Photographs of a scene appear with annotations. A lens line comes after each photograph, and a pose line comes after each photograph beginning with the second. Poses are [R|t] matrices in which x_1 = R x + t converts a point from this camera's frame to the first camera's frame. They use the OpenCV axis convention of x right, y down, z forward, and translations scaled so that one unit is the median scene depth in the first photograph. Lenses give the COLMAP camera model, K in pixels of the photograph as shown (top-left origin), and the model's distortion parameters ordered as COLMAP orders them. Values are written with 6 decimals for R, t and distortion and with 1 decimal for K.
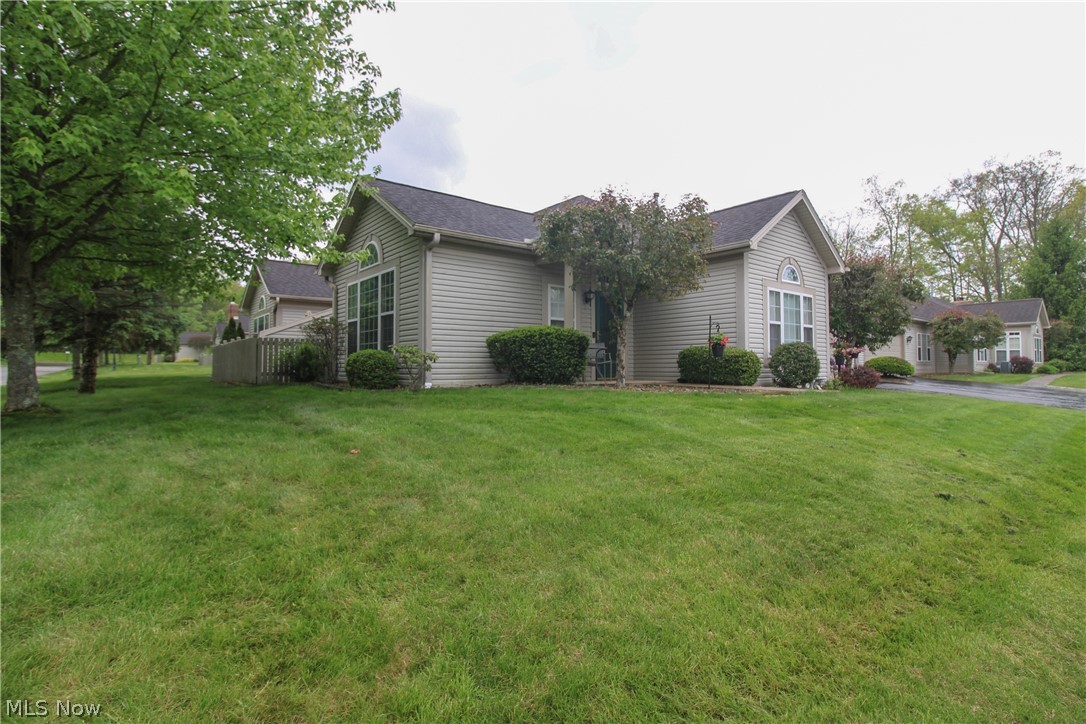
lens RADIAL K [[534.6, 0, 542.0], [0, 534.6, 351.9], [0, 0, 1]] dist [0.000396, -0.012934]
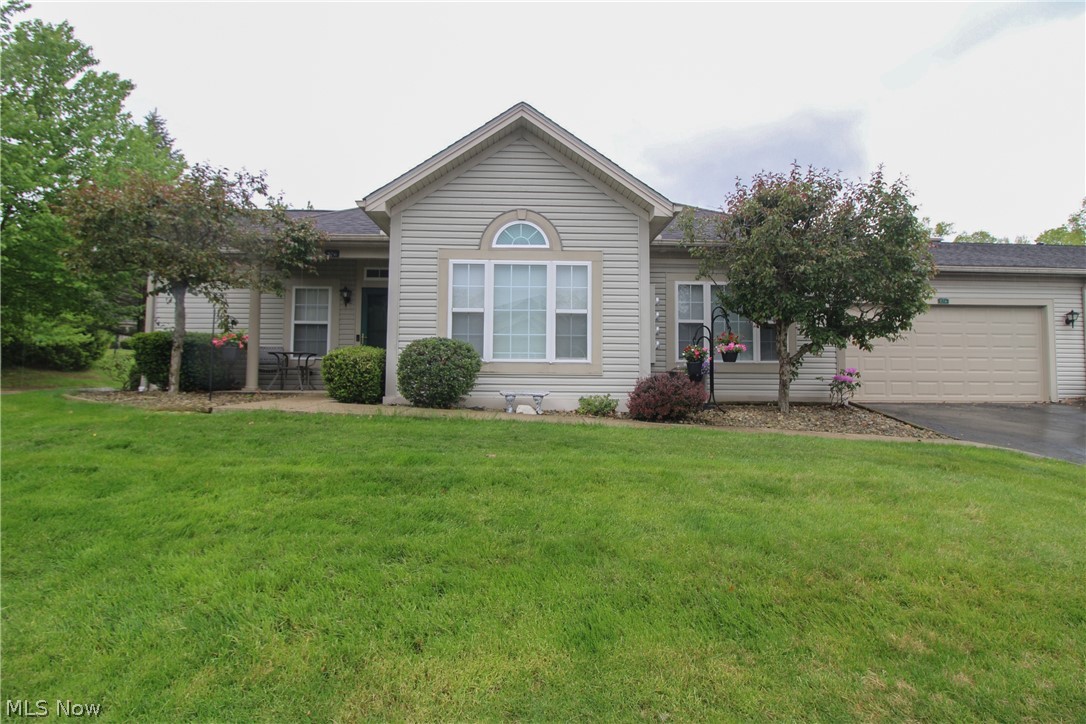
lens RADIAL K [[519.2, 0, 538.1], [0, 519.2, 348.4], [0, 0, 1]] dist [0.001257, -0.012254]
pose [[0.793039, -0.024970, -0.608659, 0.844475], [0.008905, 0.999528, -0.029403, 0.013305], [0.609106, 0.017897, 0.792887, 0.494678]]
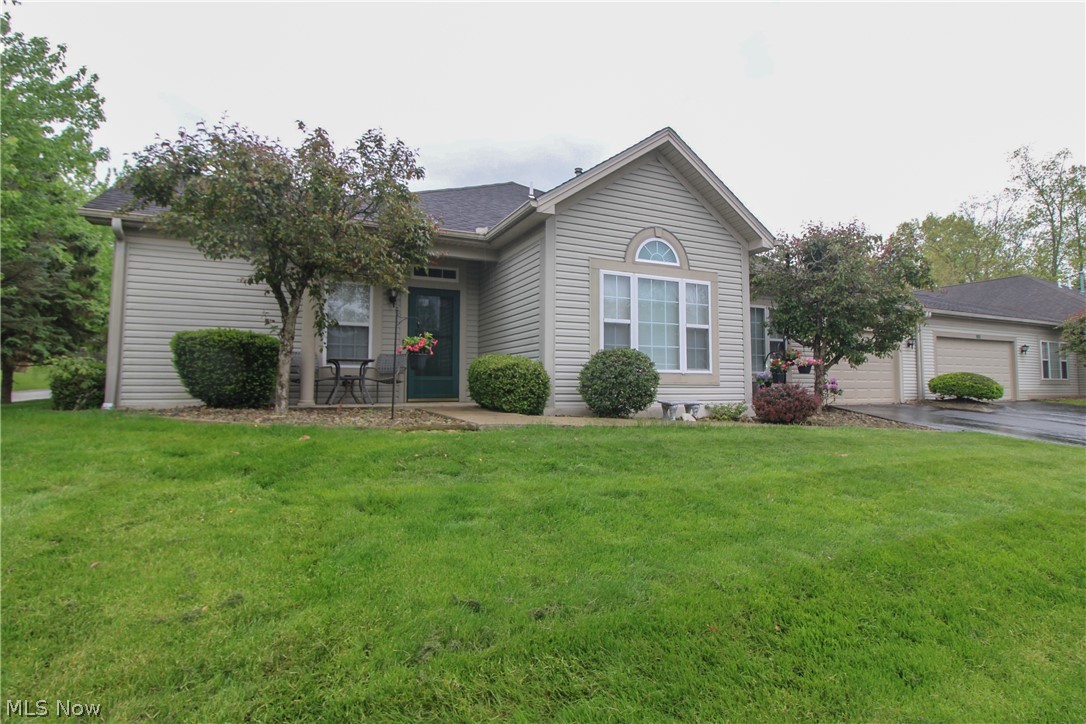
lens RADIAL K [[534.6, 0, 542.0], [0, 534.6, 351.9], [0, 0, 1]] dist [0.000396, -0.012934]
pose [[0.969972, -0.012165, -0.242912, 0.473601], [0.003494, 0.999342, -0.036098, 0.008886], [0.243192, 0.034165, 0.969376, 0.289056]]
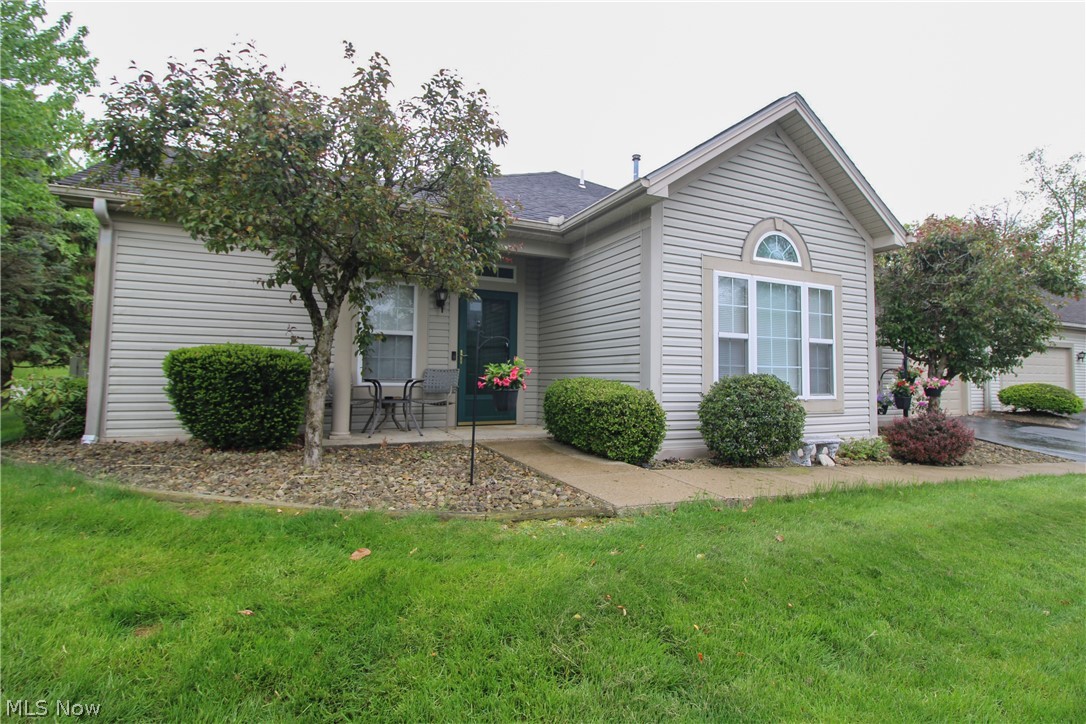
lens RADIAL K [[505.8, 0, 544.3], [0, 505.8, 348.8], [0, 0, 1]] dist [-0.000329, -0.013139]
pose [[0.969911, -0.000041, -0.243458, 0.348502], [-0.006552, 0.999633, -0.026268, -0.024632], [0.243370, 0.027073, 0.969556, 0.422549]]
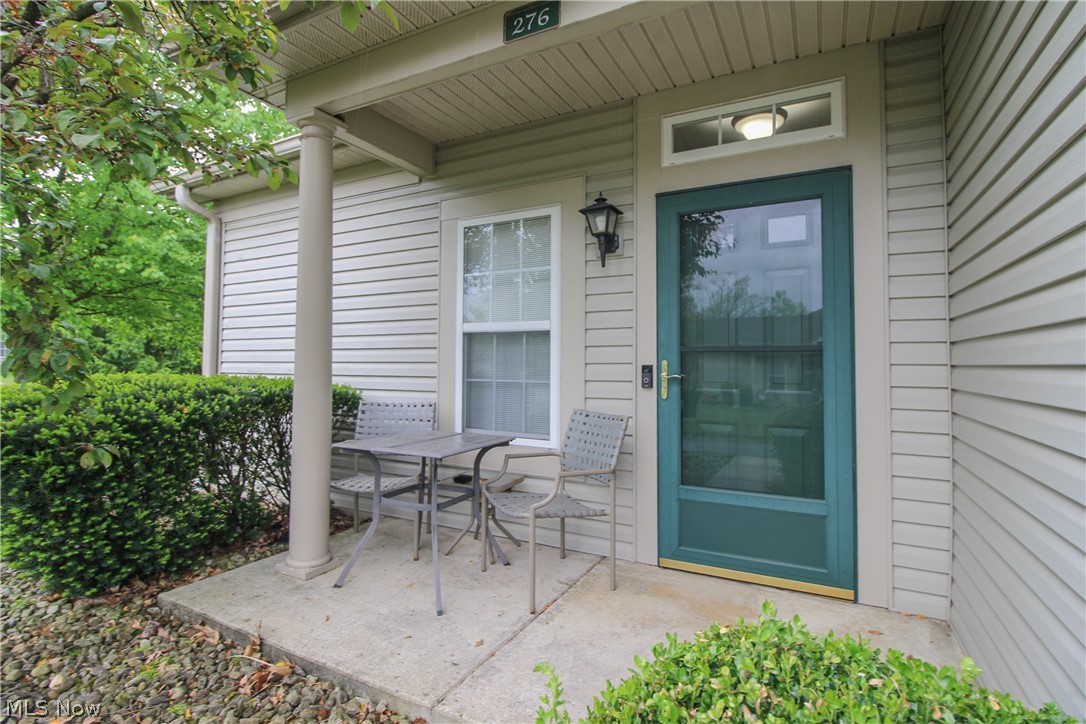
lens RADIAL K [[515.6, 0, 556.1], [0, 515.6, 348.6], [0, 0, 1]] dist [-0.001156, -0.013404]
pose [[0.405697, -0.023466, -0.913706, 0.292258], [0.019178, 0.999669, -0.017158, -0.040816], [0.913806, -0.010562, 0.406012, 0.855408]]
